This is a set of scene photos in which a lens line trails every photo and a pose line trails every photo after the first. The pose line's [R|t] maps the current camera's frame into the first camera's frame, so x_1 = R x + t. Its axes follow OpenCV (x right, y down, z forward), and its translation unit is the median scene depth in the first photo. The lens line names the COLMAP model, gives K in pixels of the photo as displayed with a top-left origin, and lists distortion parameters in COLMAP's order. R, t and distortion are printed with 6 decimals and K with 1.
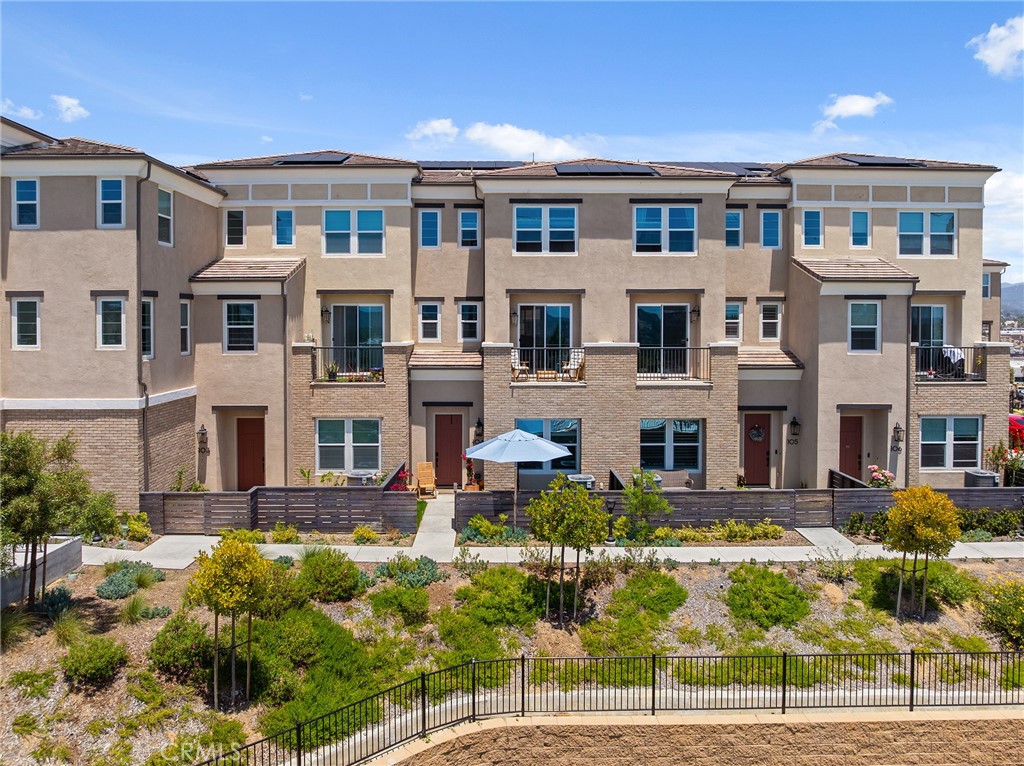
lens RADIAL K [[688.9, 0, 498.6], [0, 688.9, 383.4], [0, 0, 1]] dist [-0.042861, -0.002967]
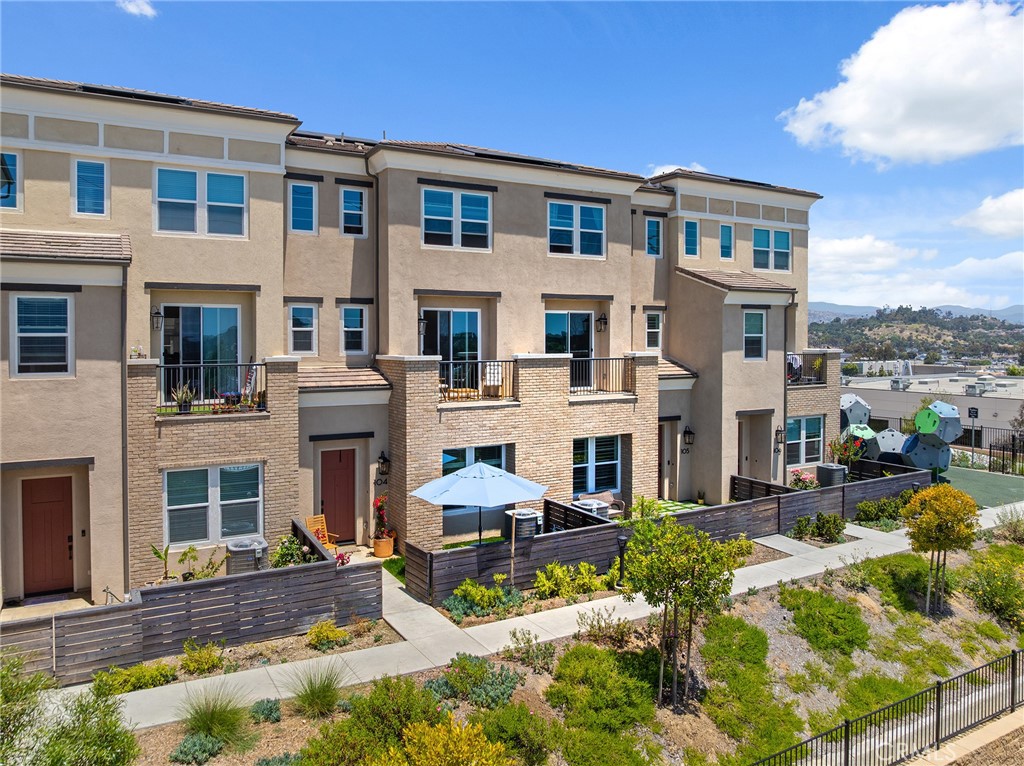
lens RADIAL K [[688.9, 0, 498.6], [0, 688.9, 383.4], [0, 0, 1]] dist [-0.042861, -0.002967]
pose [[0.884566, -0.031128, 0.465376, -0.280145], [0.041349, 0.999075, -0.011768, -0.012993], [-0.464579, 0.029652, 0.885035, 0.243616]]
